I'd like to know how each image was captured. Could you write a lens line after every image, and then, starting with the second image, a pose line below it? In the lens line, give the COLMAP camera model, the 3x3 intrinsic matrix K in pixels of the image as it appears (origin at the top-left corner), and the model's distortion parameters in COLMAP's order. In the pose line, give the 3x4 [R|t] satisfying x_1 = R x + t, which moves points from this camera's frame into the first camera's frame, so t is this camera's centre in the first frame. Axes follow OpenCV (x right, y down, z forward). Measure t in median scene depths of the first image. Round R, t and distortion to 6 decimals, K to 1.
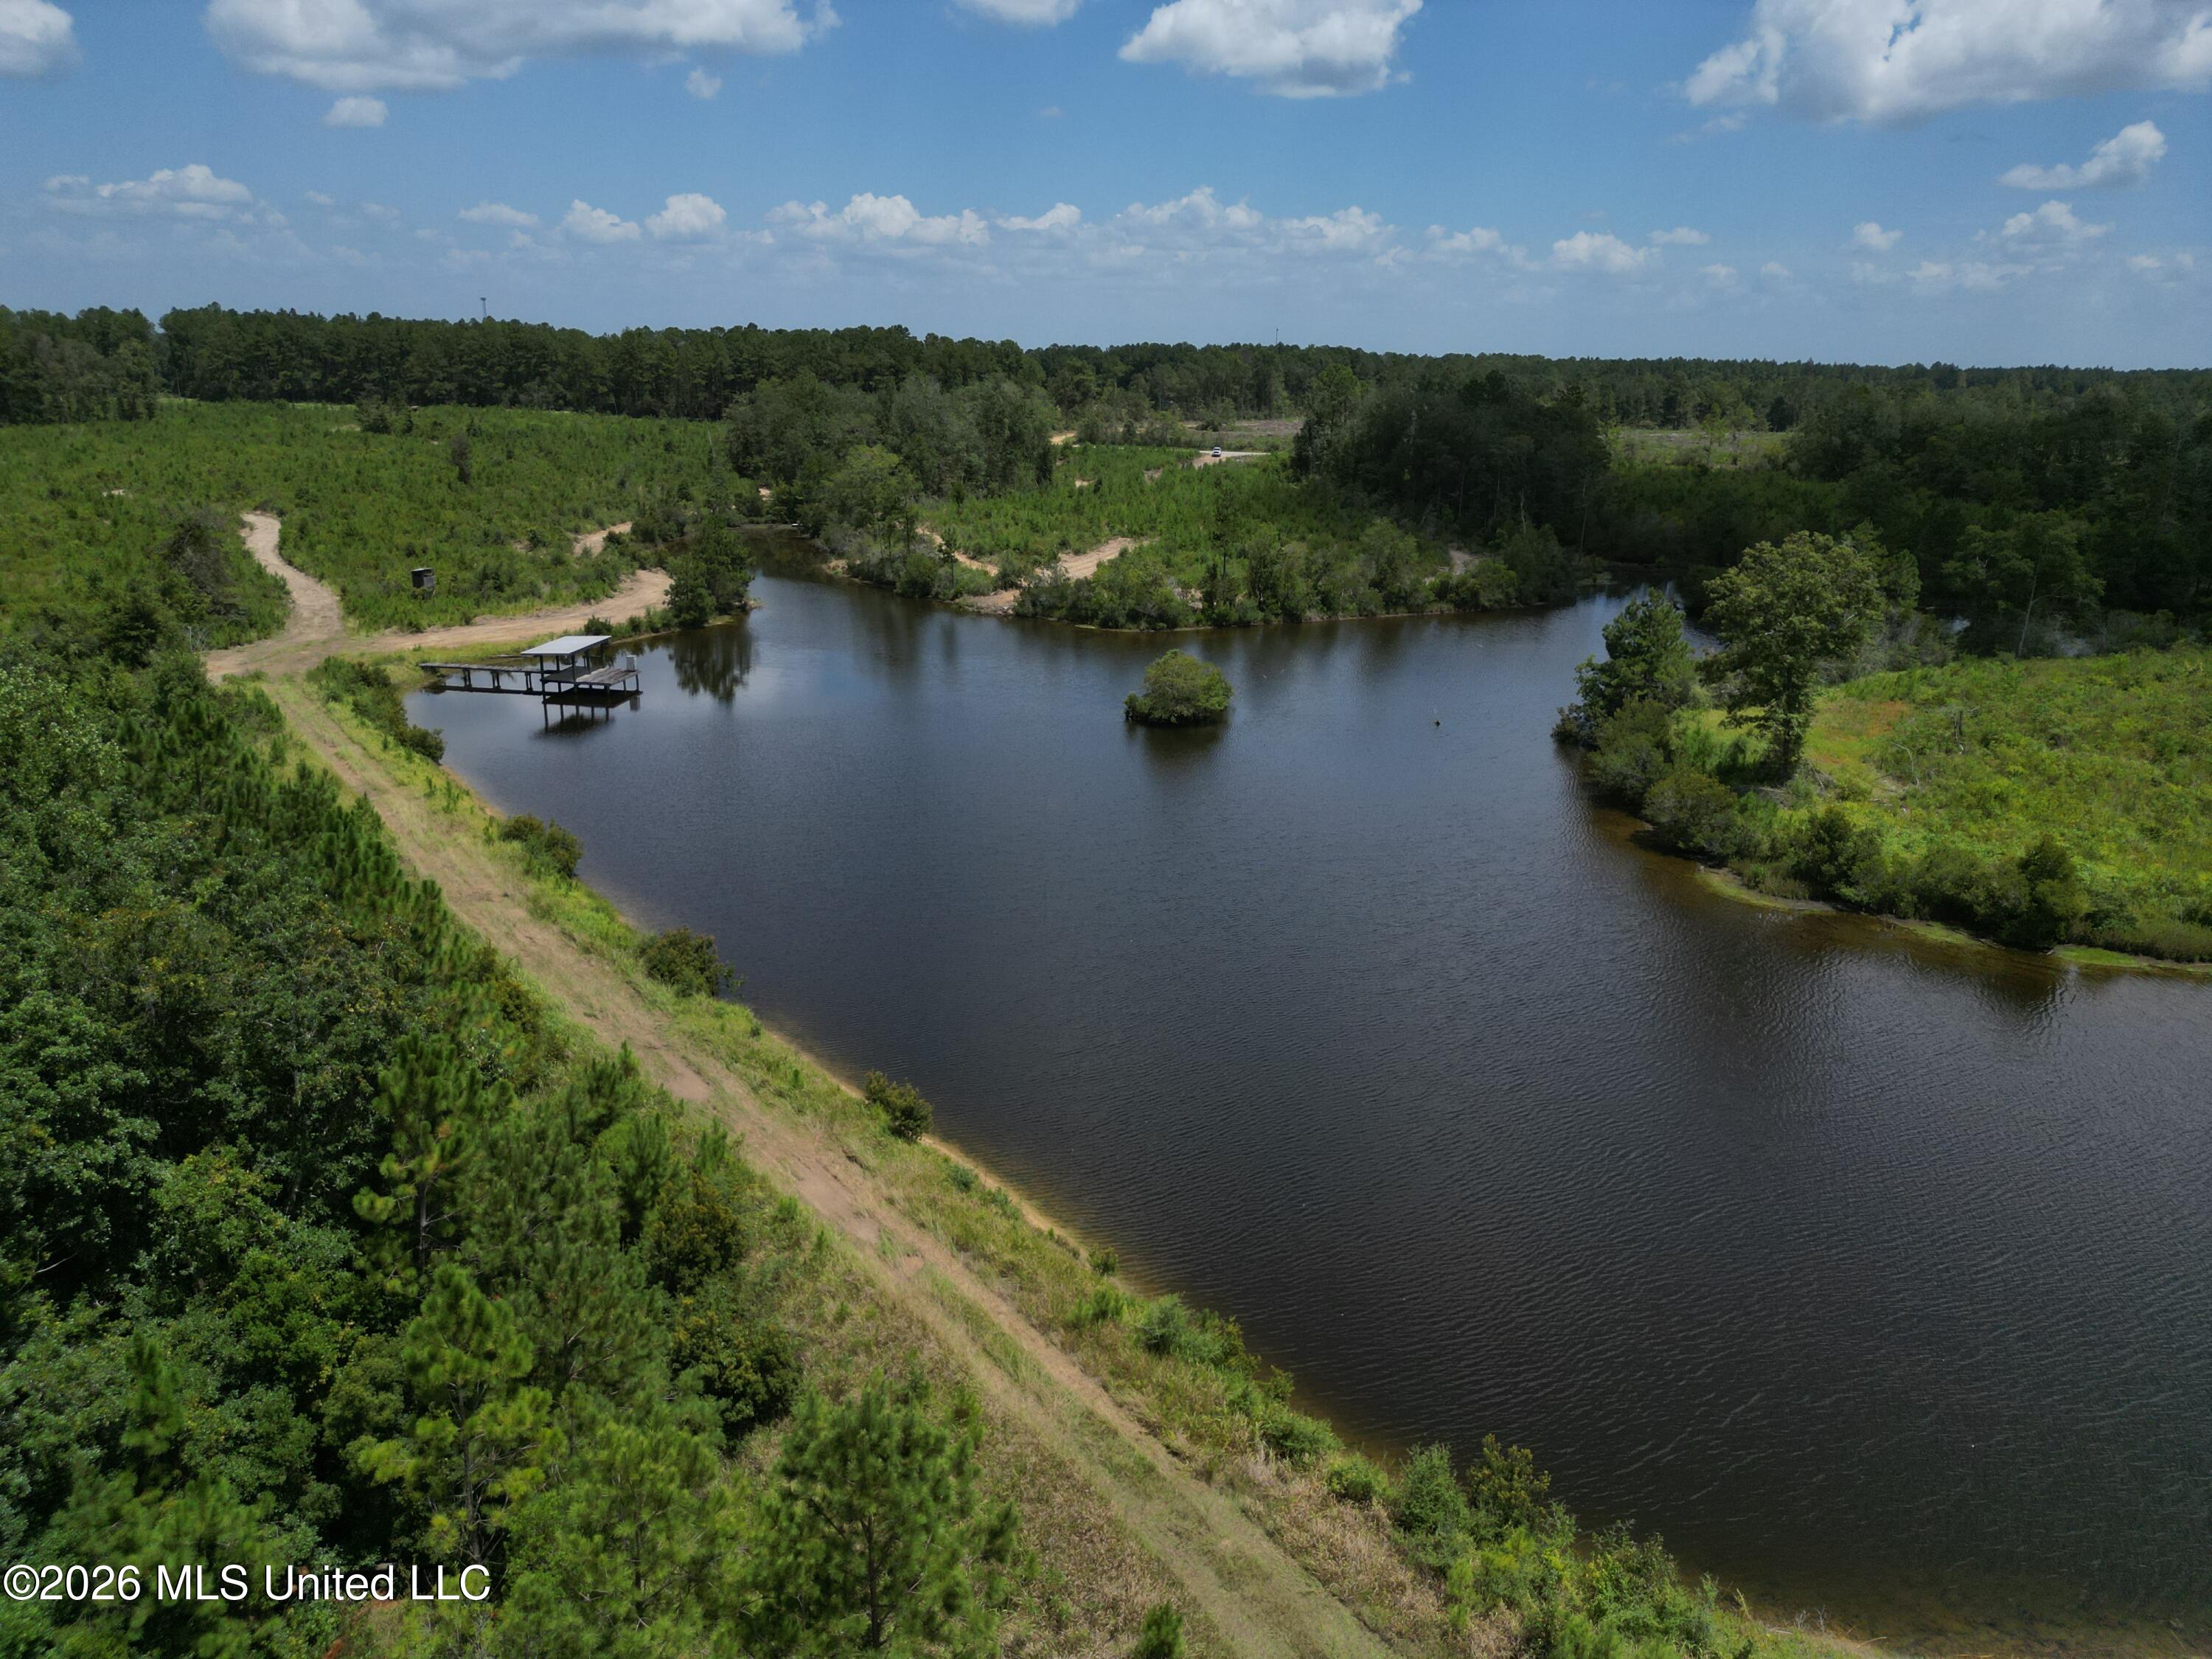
lens RADIAL K [[1553.5, 0, 1102.5], [0, 1553.5, 832.6], [0, 0, 1]] dist [0.069164, -0.069701]
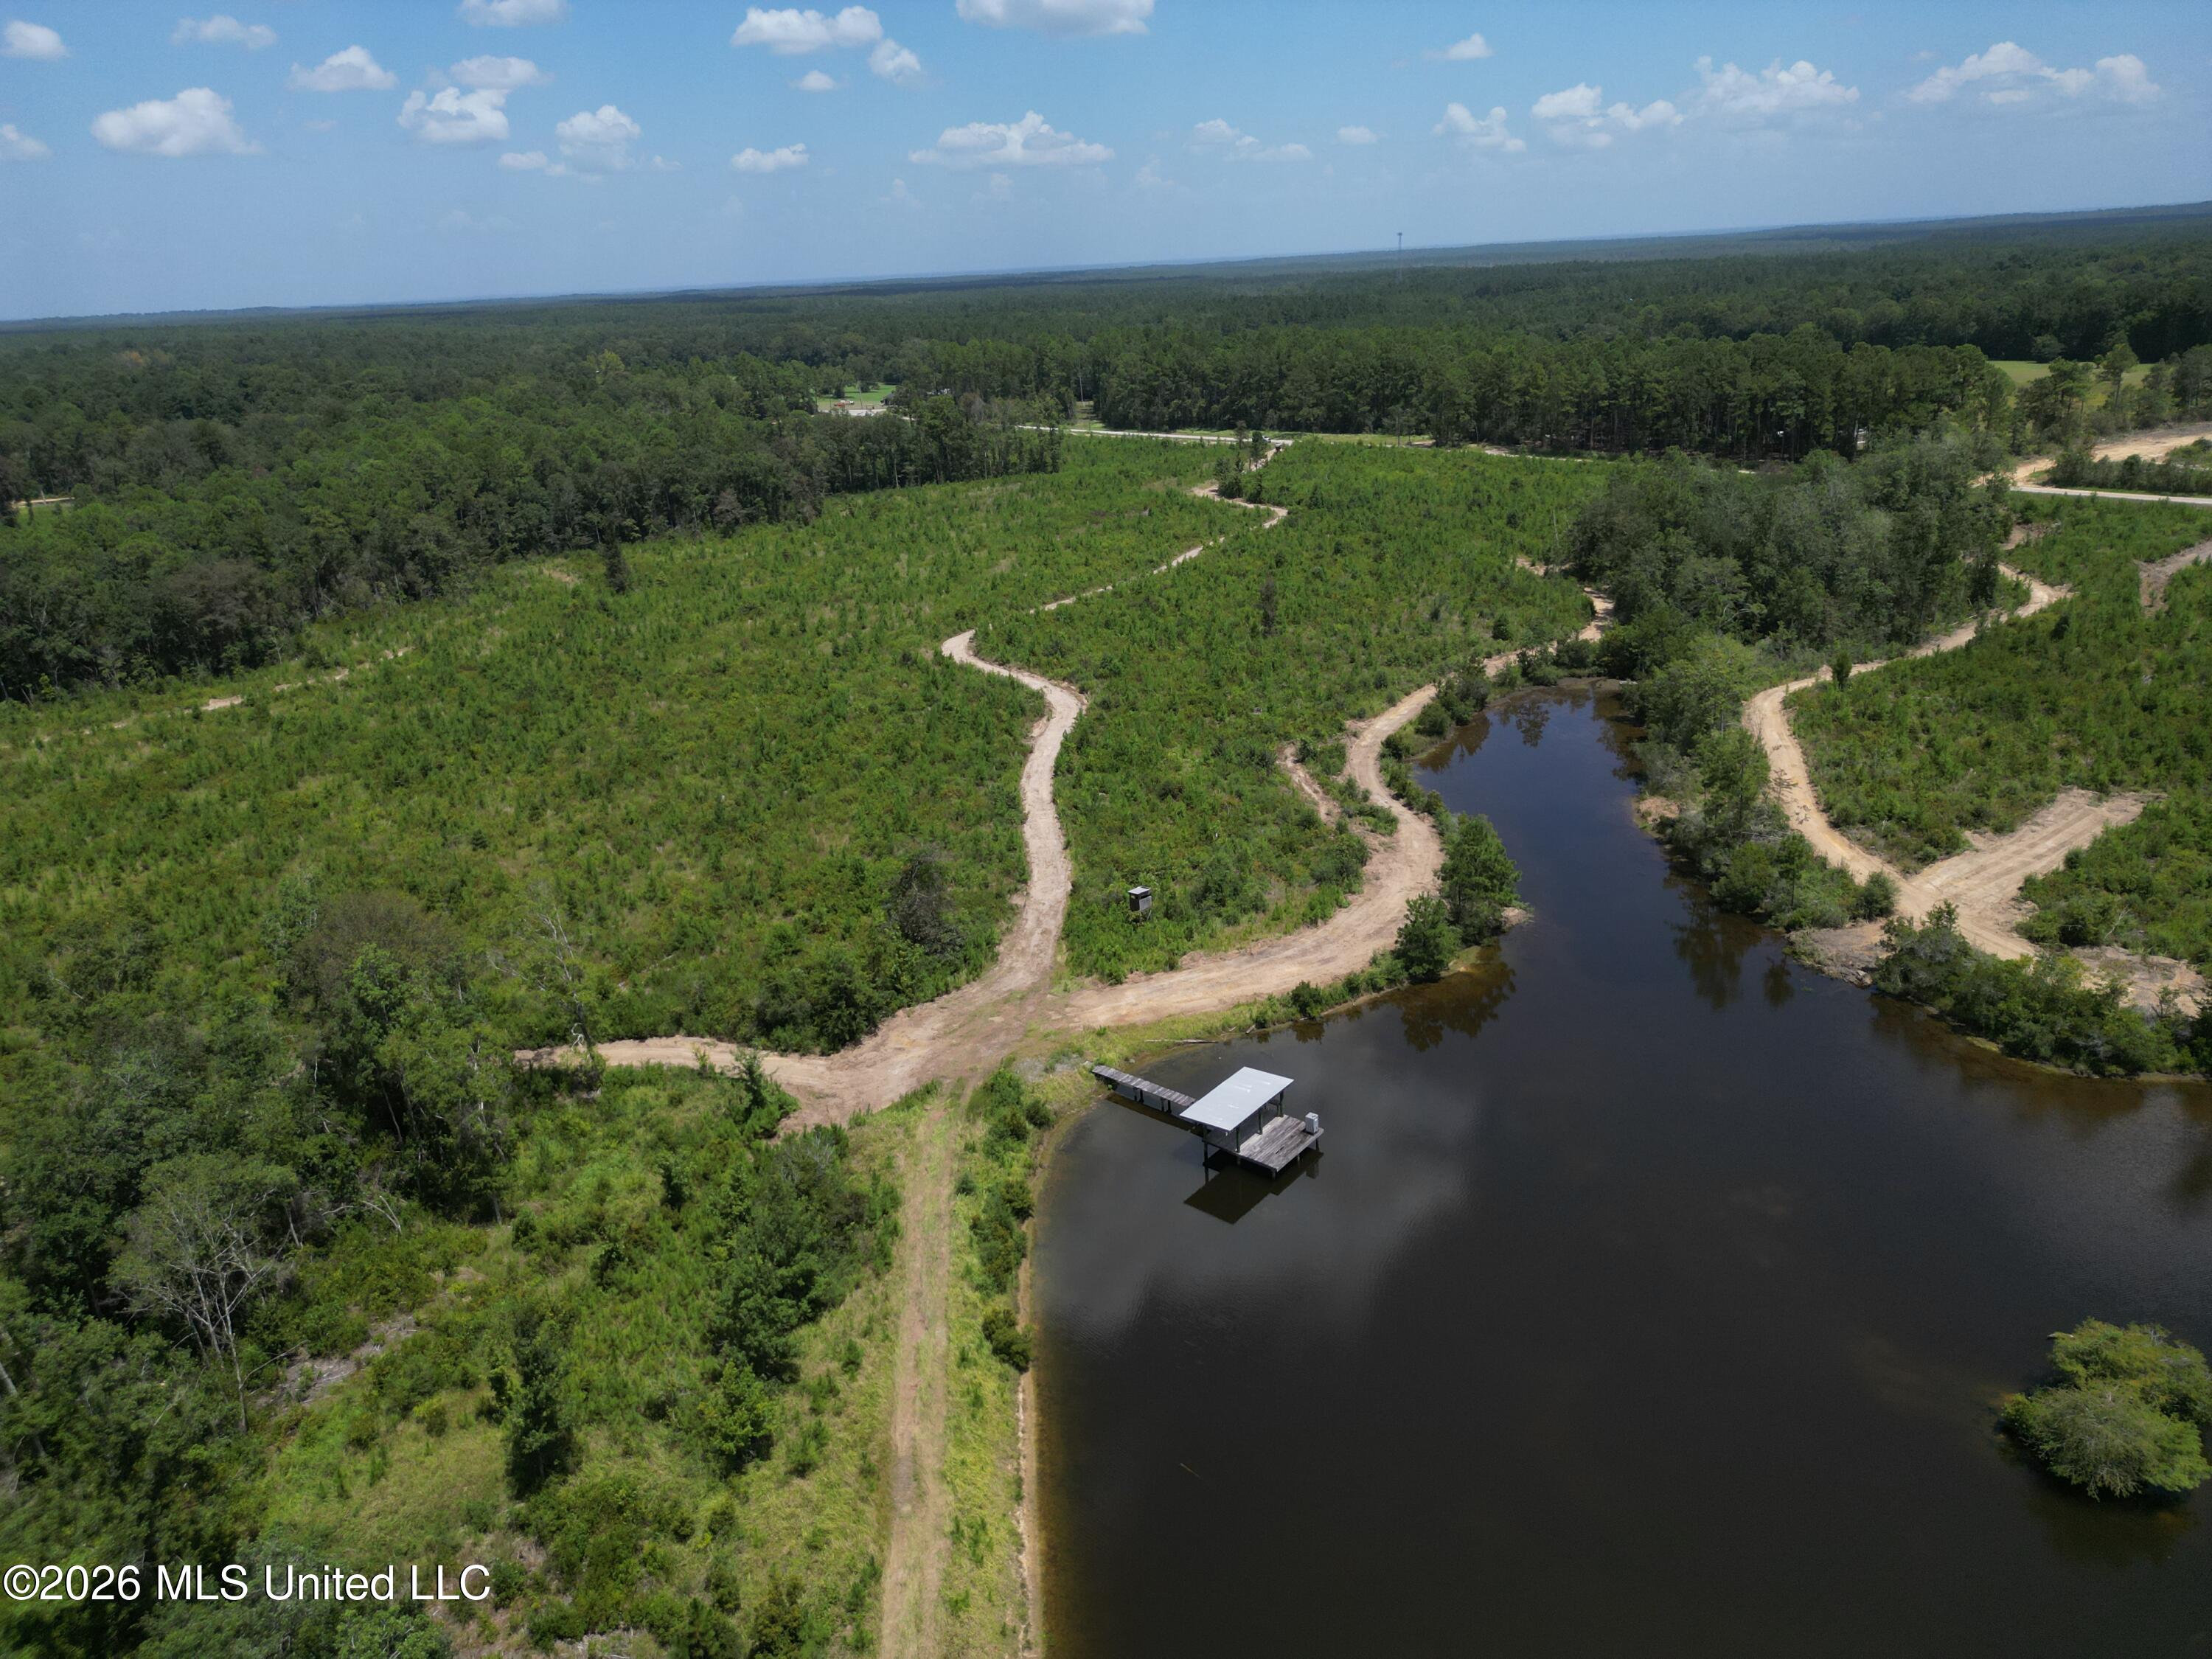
lens RADIAL K [[1553.5, 0, 1102.5], [0, 1553.5, 832.6], [0, 0, 1]] dist [0.069164, -0.069701]
pose [[0.854196, 0.117171, -0.506576, -0.001490], [-0.084622, 0.992616, 0.086901, -0.340225], [0.513018, -0.031363, 0.857805, 0.273385]]
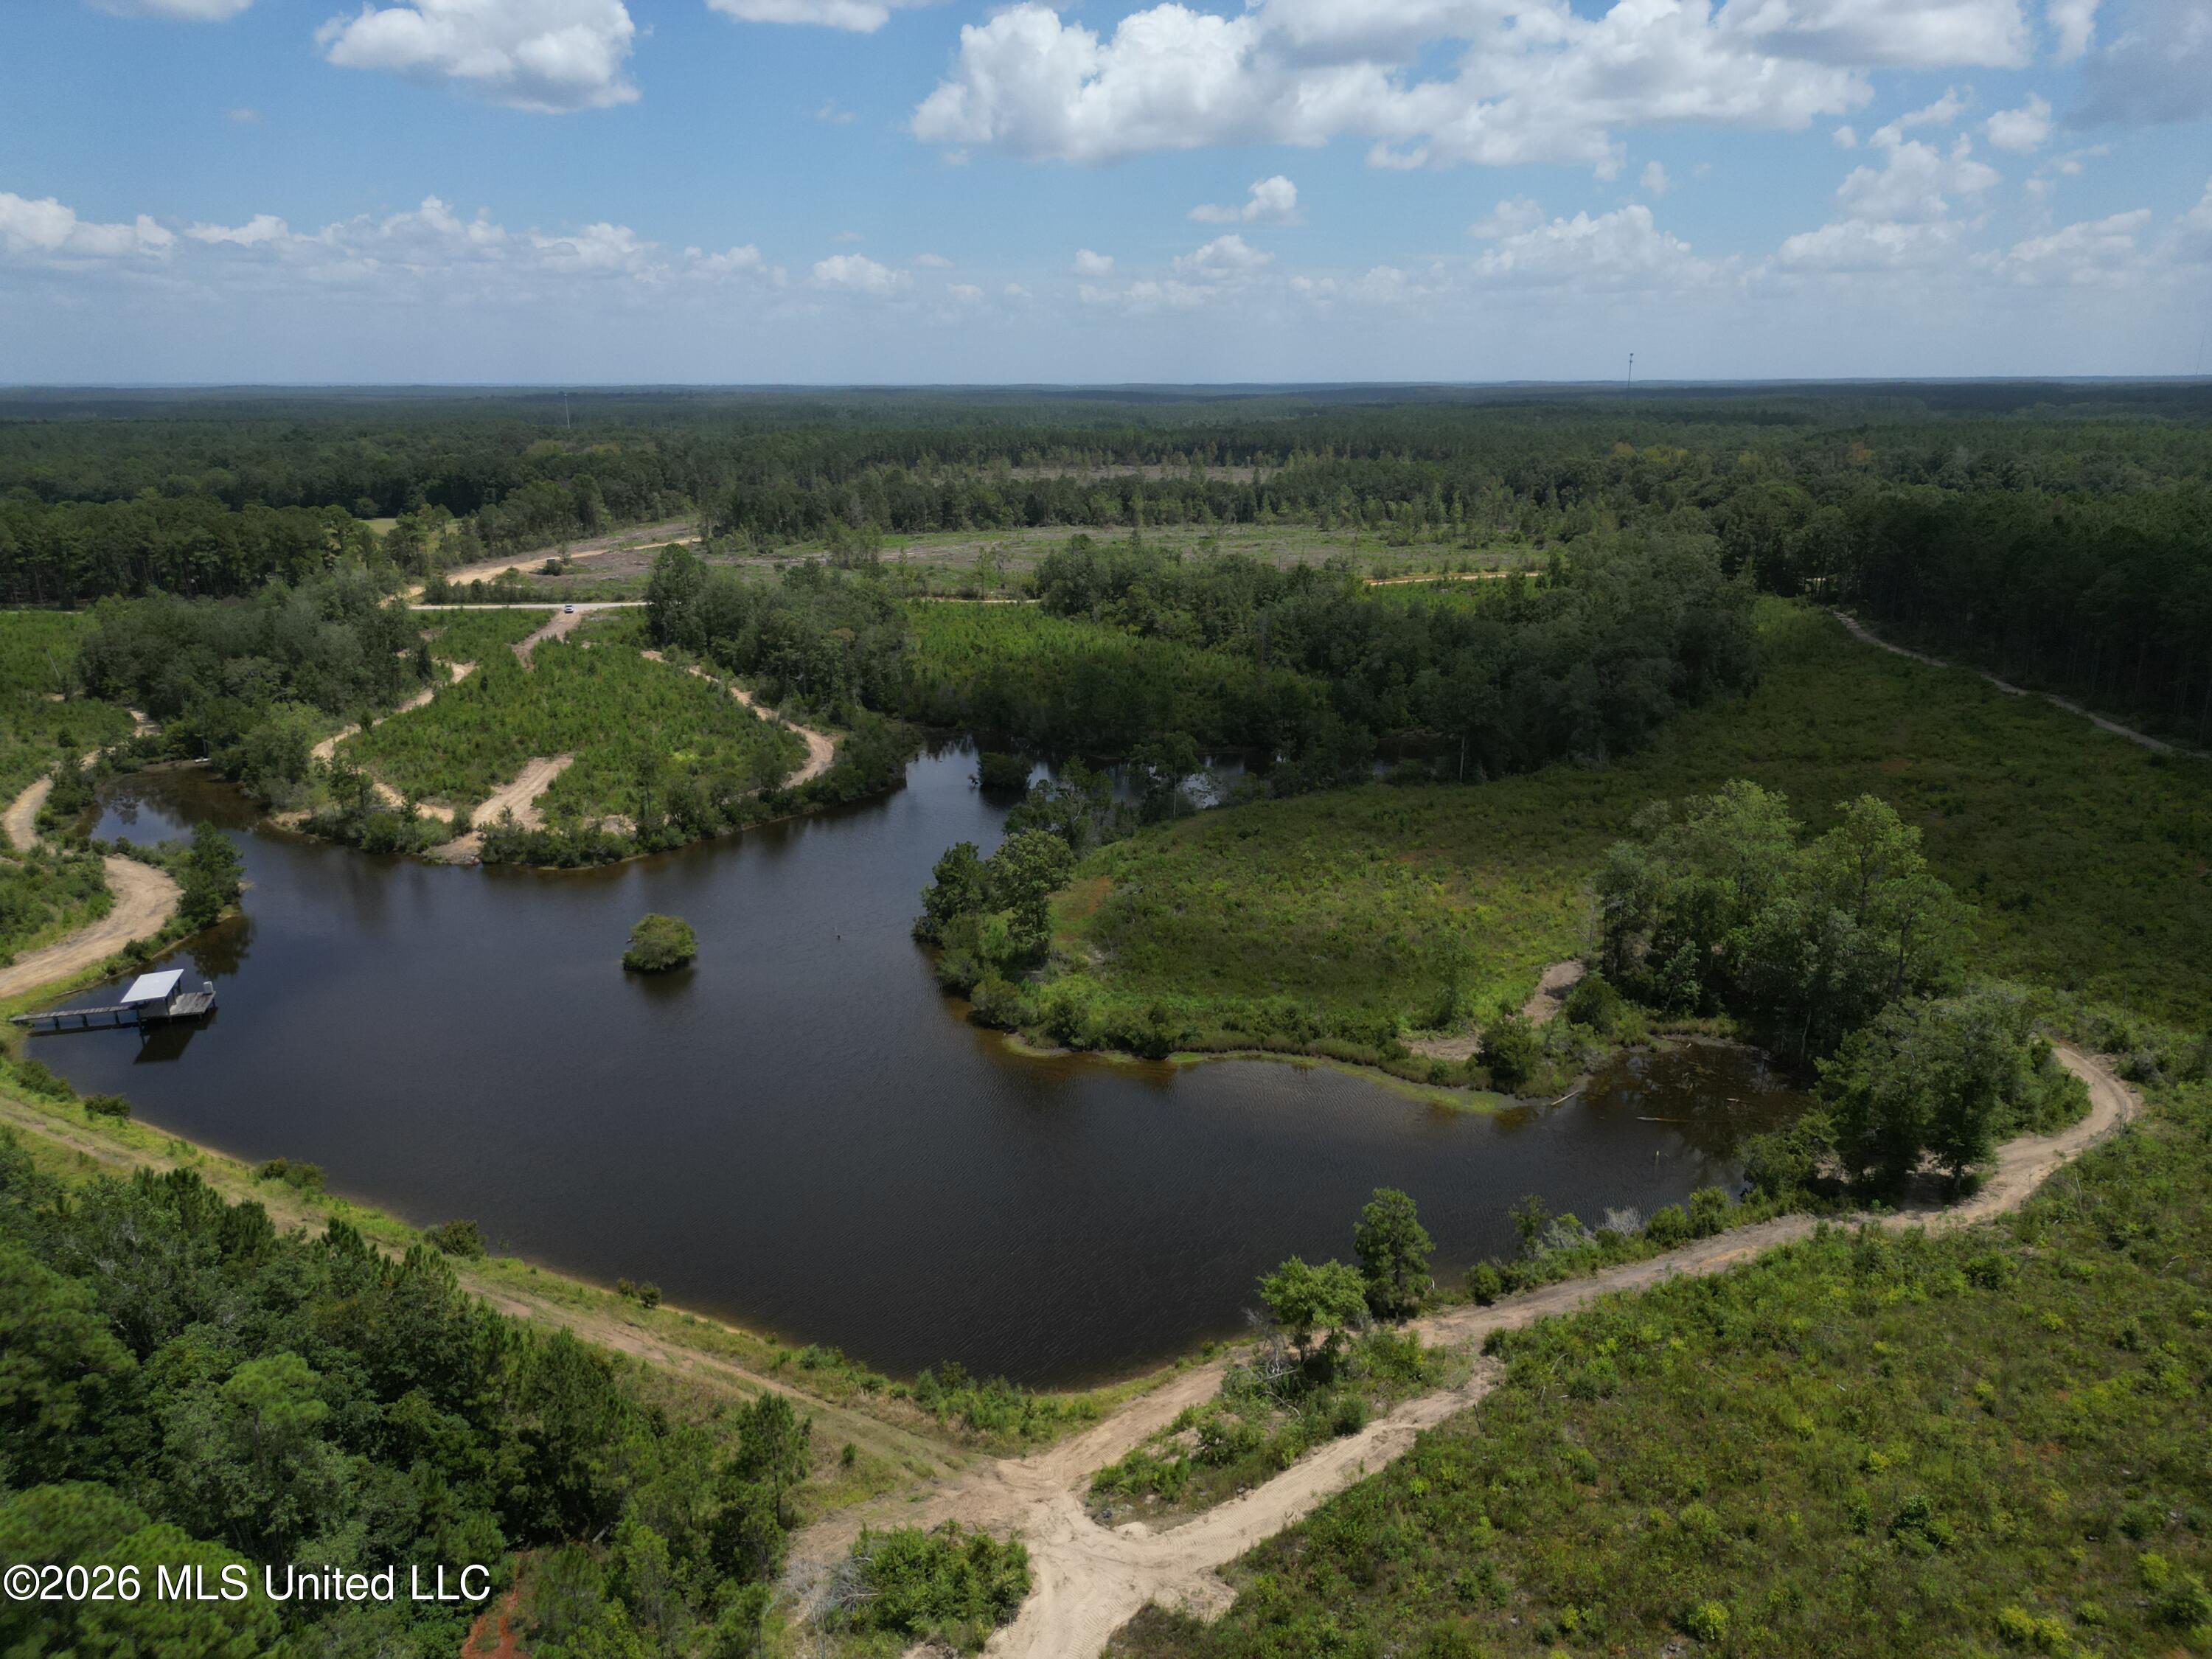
lens RADIAL K [[1553.5, 0, 1102.5], [0, 1553.5, 832.6], [0, 0, 1]] dist [0.069164, -0.069701]
pose [[0.907594, -0.140872, 0.395509, -0.138017], [0.143873, 0.989346, 0.022233, -0.167468], [-0.394427, 0.036724, 0.918193, -0.504022]]
